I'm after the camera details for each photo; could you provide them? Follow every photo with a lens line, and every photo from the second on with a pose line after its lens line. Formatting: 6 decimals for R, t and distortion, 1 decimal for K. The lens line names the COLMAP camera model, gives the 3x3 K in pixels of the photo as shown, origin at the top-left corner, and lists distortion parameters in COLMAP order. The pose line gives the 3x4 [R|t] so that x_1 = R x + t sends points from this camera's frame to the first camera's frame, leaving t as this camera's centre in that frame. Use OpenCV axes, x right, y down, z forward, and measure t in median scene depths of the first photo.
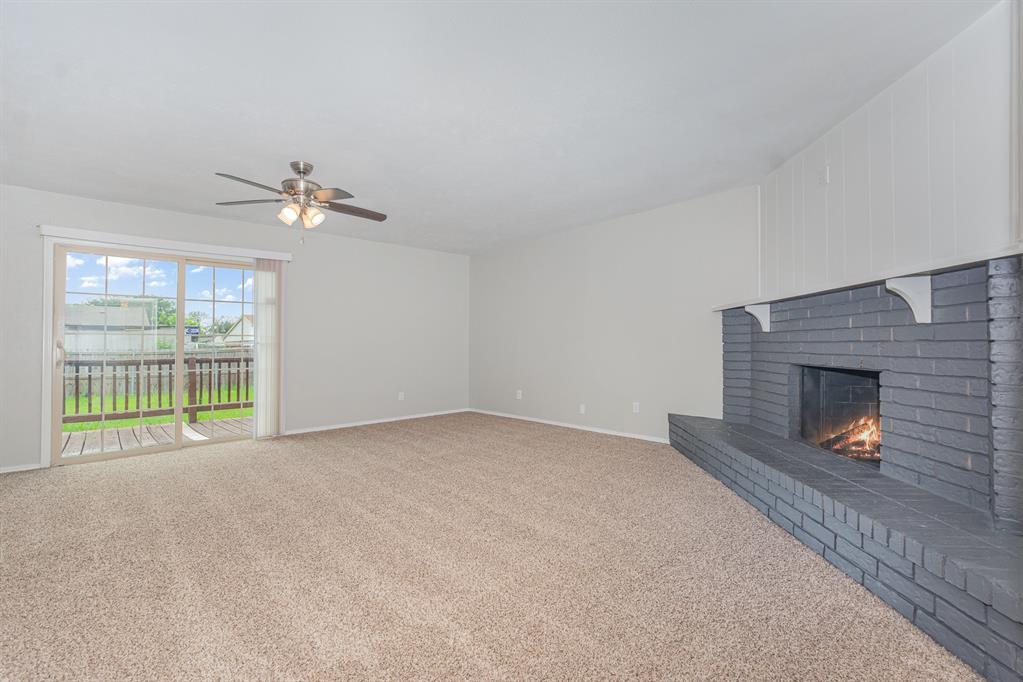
lens RADIAL K [[449.2, 0, 511.5], [0, 449.2, 341.0], [0, 0, 1]] dist [0.002309, 0.000086]
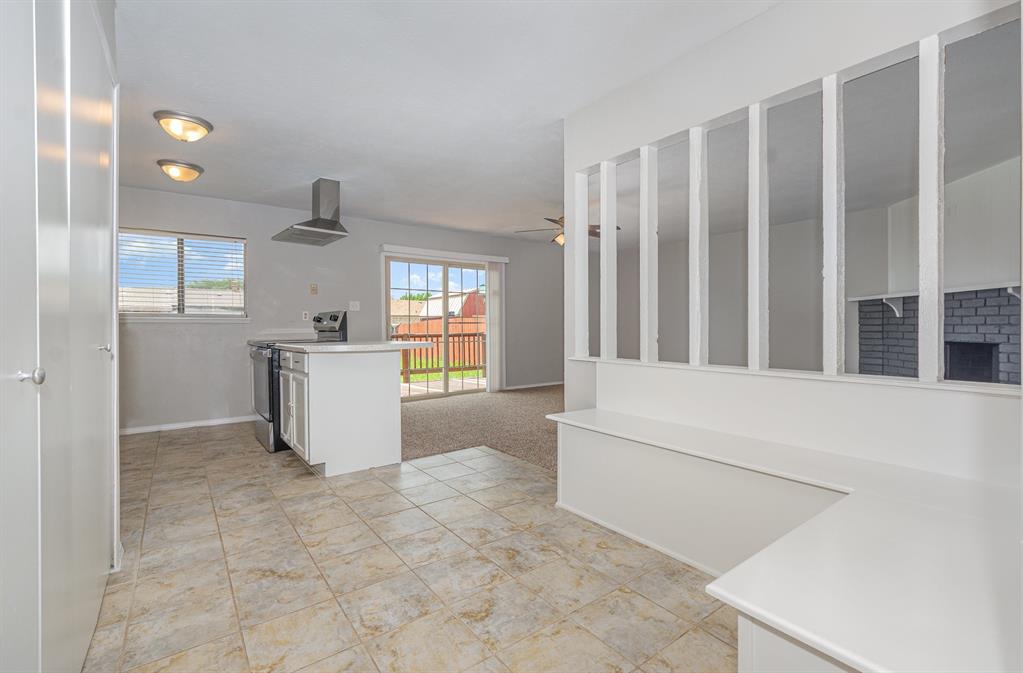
lens RADIAL K [[443.9, 0, 511.5], [0, 443.9, 336.5], [0, 0, 1]] dist [0.000808, 0.000107]
pose [[0.995165, 0.008670, -0.097835, -0.381005], [-0.005298, 0.999385, 0.034672, -0.001858], [0.098075, -0.033986, 0.994598, -0.374405]]
